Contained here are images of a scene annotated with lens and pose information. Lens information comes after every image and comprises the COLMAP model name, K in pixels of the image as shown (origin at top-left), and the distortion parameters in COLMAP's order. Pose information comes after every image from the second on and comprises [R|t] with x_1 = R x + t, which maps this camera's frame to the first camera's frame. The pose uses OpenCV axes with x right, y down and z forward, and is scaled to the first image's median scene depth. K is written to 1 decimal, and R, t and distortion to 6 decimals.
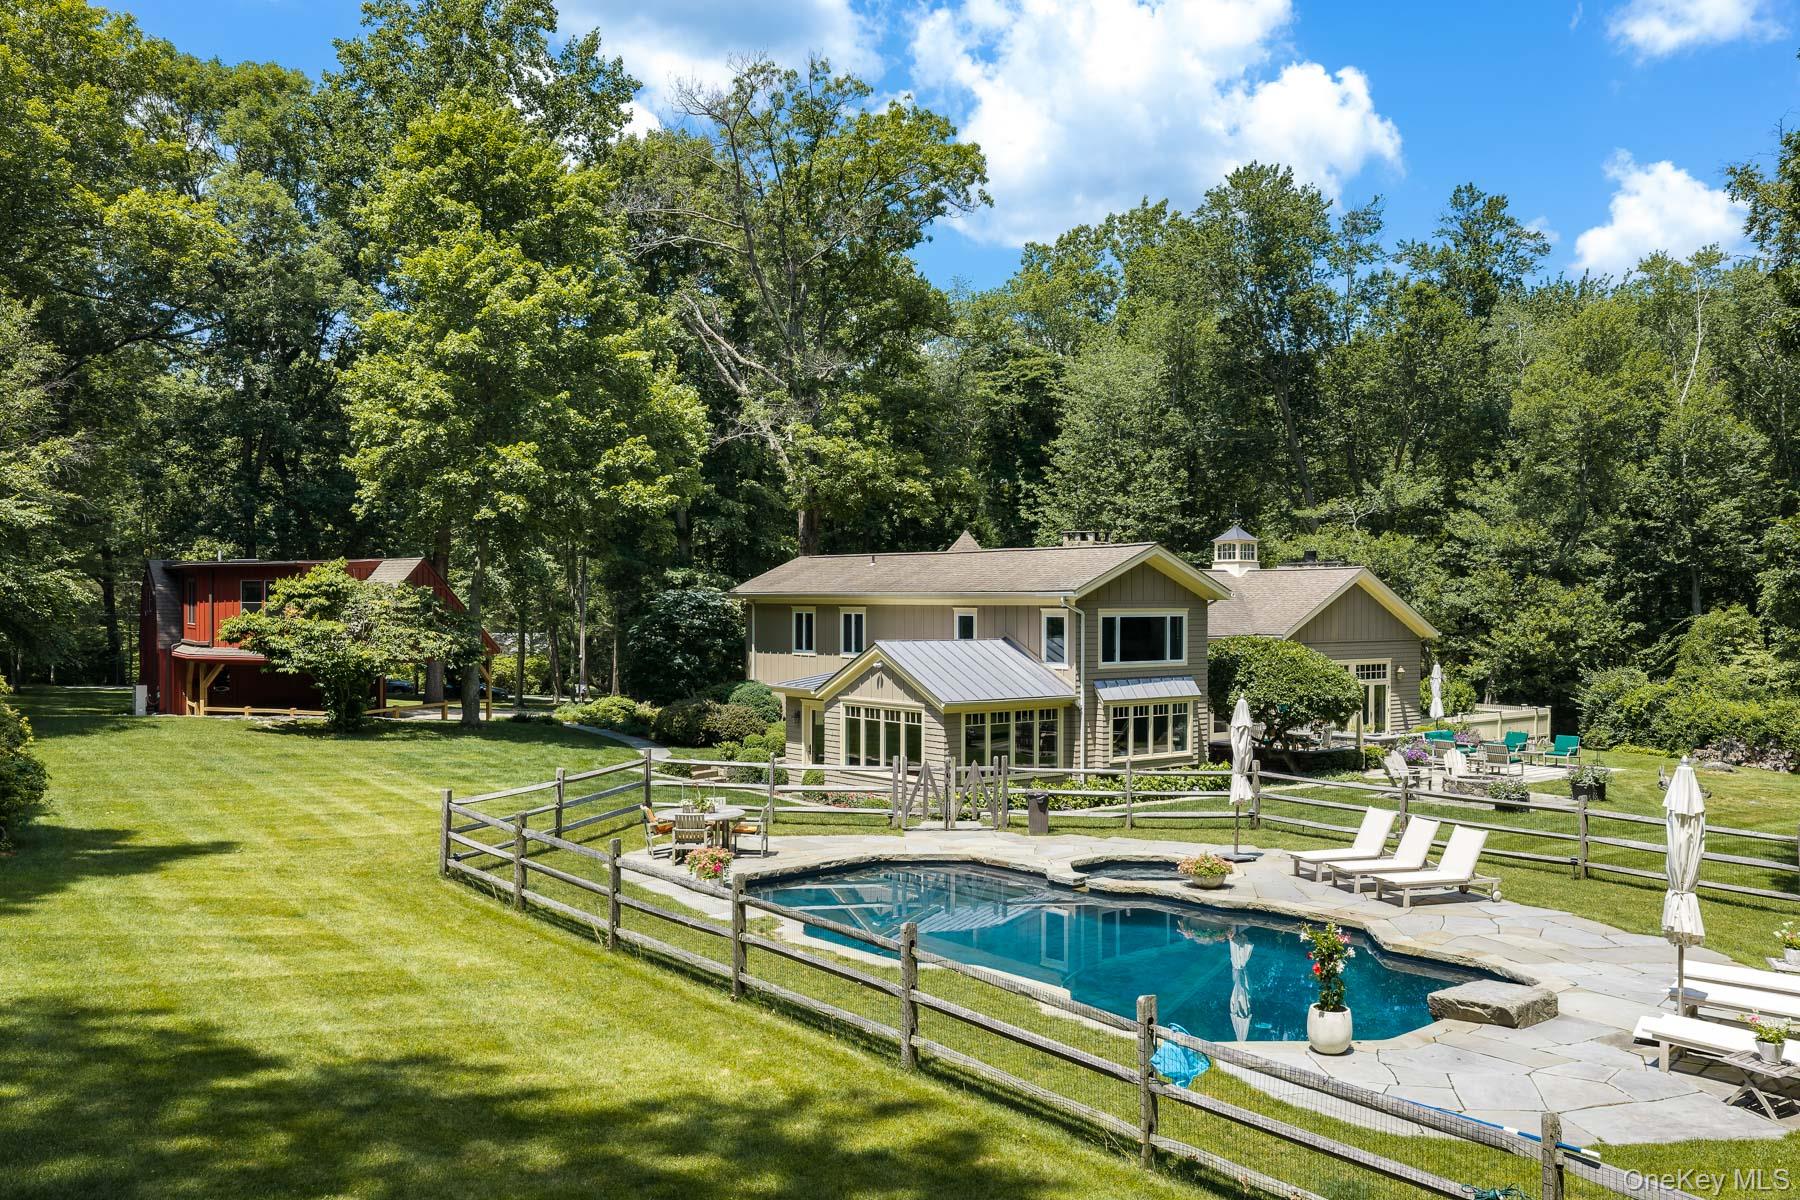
lens RADIAL K [[1506.7, 0, 897.8], [0, 1506.7, 602.8], [0, 0, 1]] dist [0.031993, -0.018532]
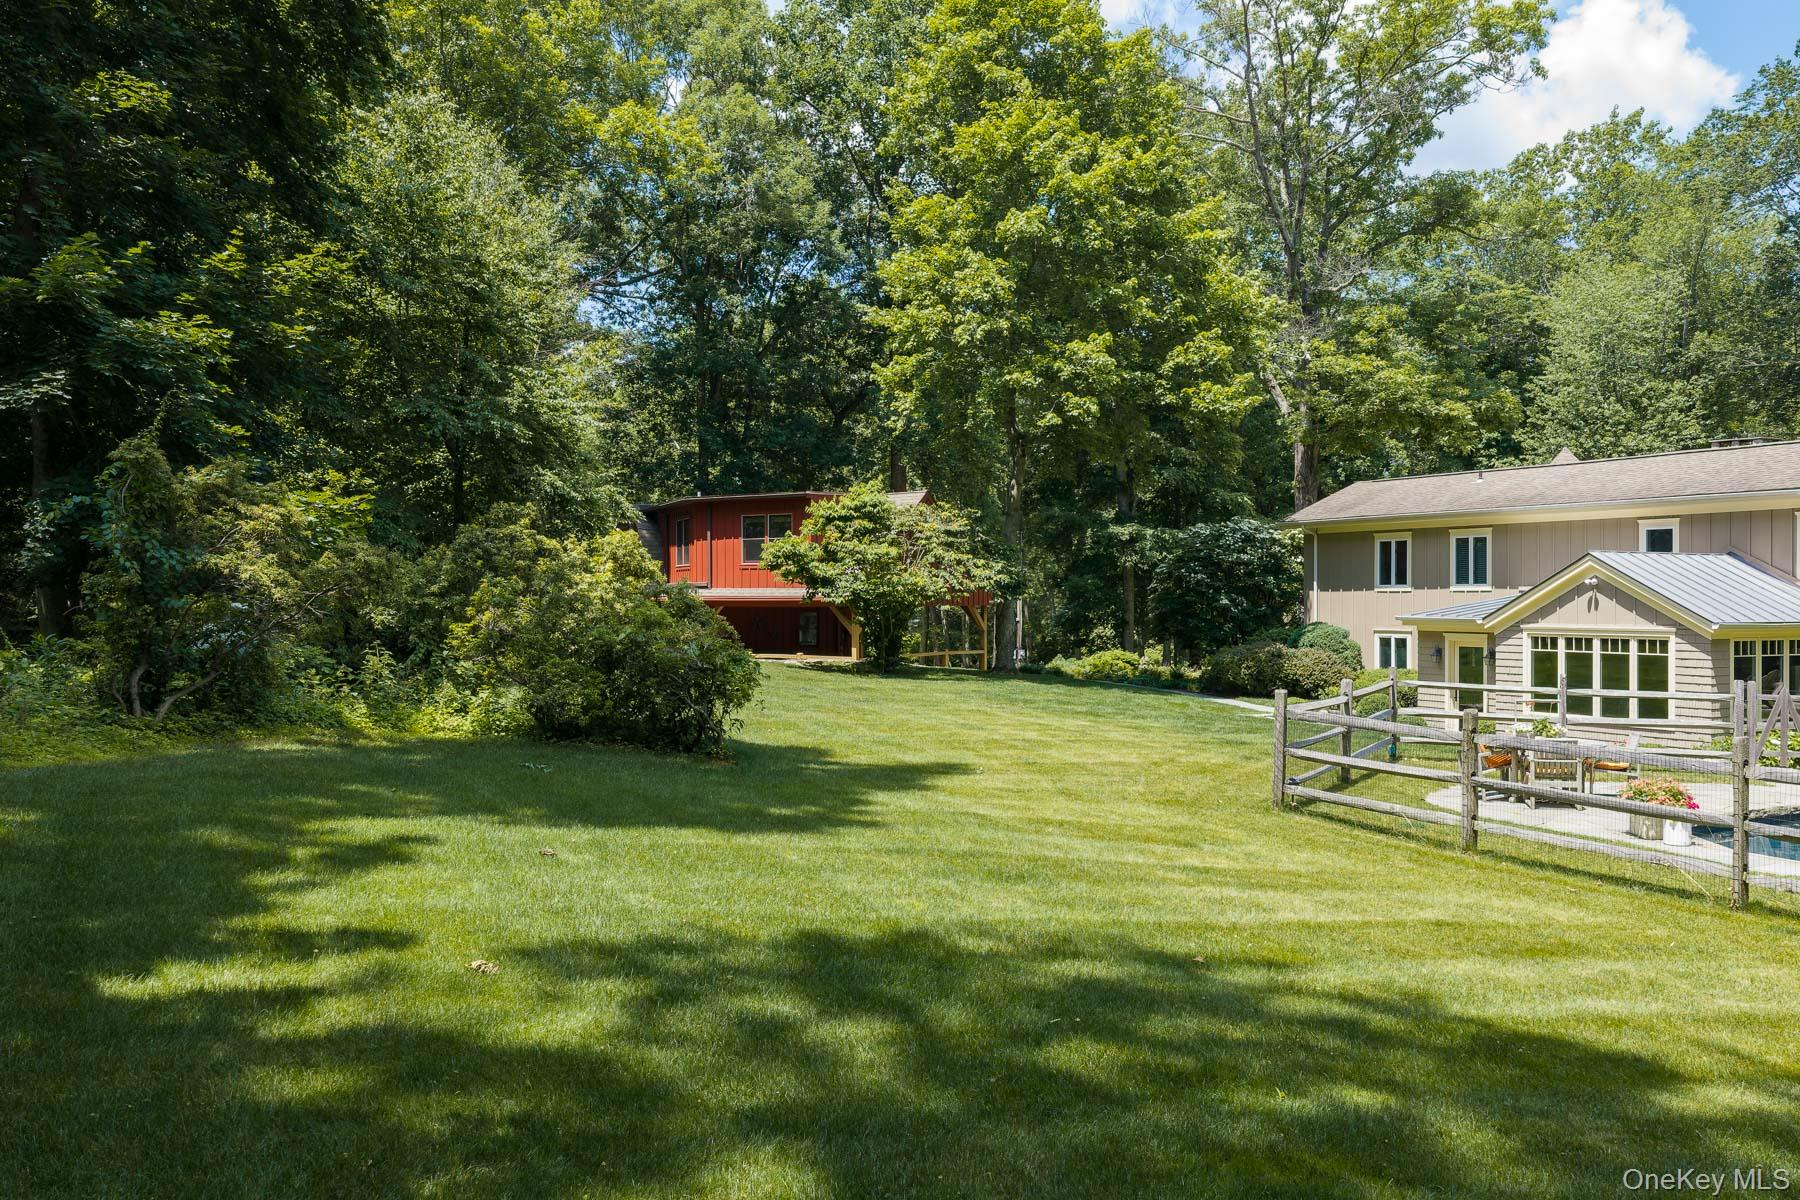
lens RADIAL K [[1506.7, 0, 904.0], [0, 1506.7, 594.1], [0, 0, 1]] dist [0.031993, -0.018532]
pose [[0.982759, -0.003921, -0.184849, -0.177944], [0.002829, 0.999977, -0.006174, 0.041843], [0.184869, 0.005544, 0.982748, 0.124538]]
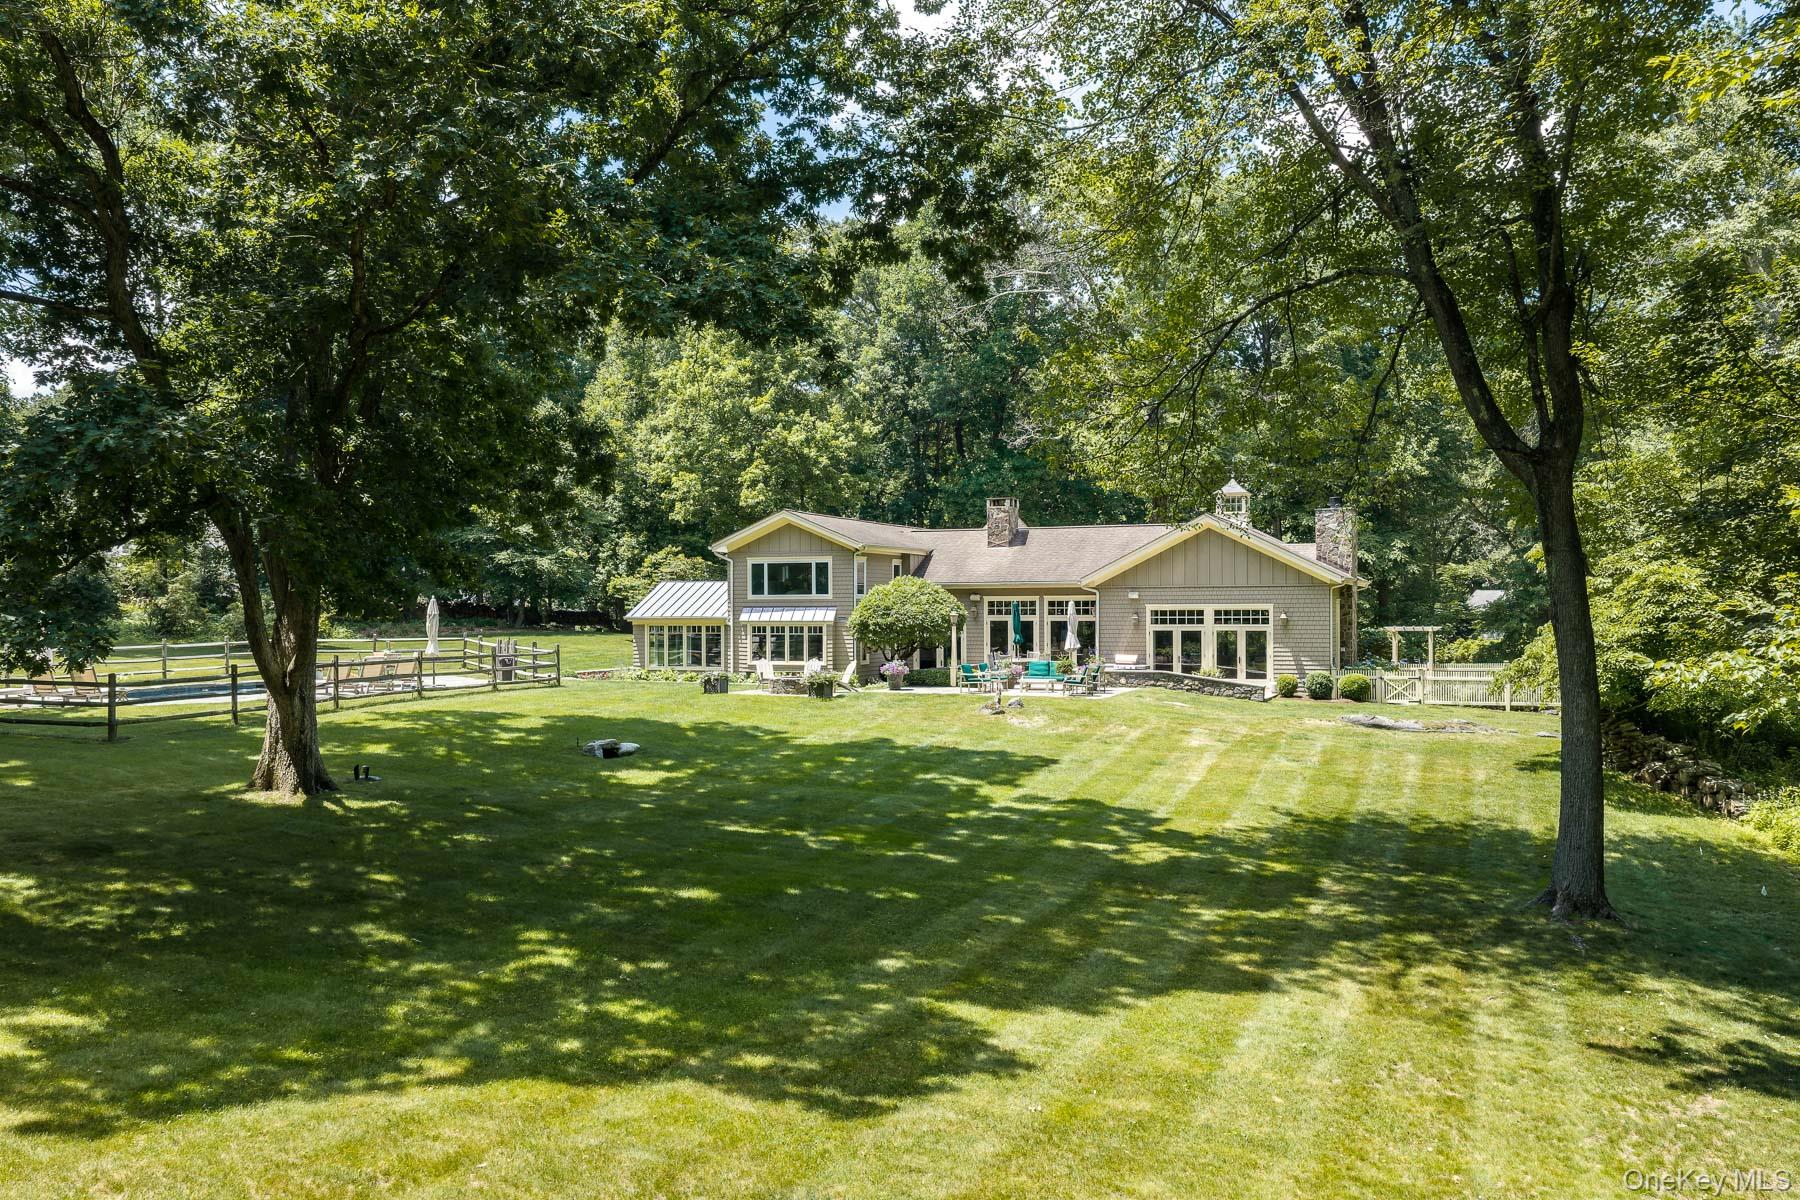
lens RADIAL K [[1506.7, 0, 901.2], [0, 1506.7, 599.7], [0, 0, 1]] dist [0.031993, -0.018532]
pose [[0.458059, -0.007291, -0.888892, 1.226587], [0.003569, 0.999973, -0.006363, 0.045086], [0.888915, -0.000258, 0.458072, 0.403642]]
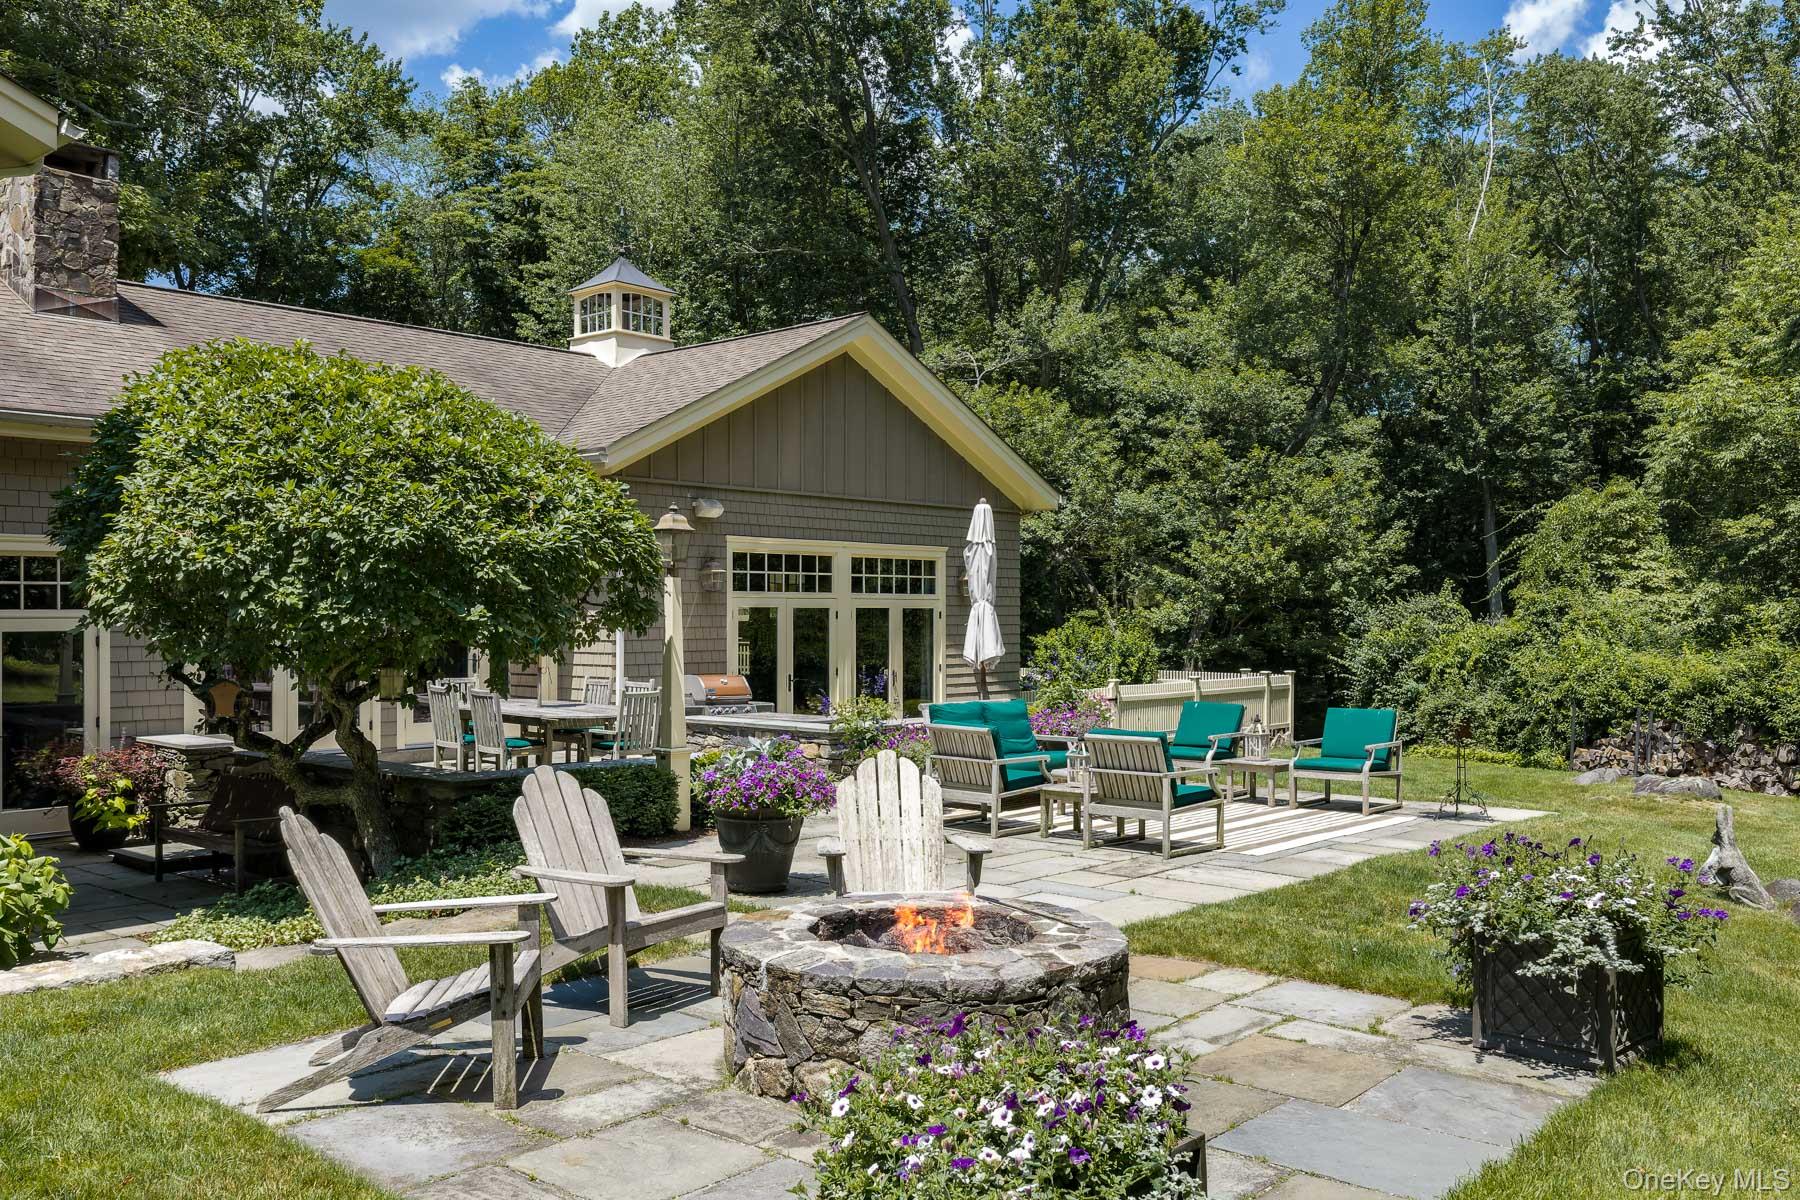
lens RADIAL K [[1506.7, 0, 901.1], [0, 1506.7, 614.4], [0, 0, 1]] dist [0.031993, -0.018532]
pose [[0.987207, -0.002957, 0.159415, 0.281846], [0.003725, 0.999983, -0.004518, 0.065842], [-0.159399, 0.005054, 0.987201, 0.666786]]
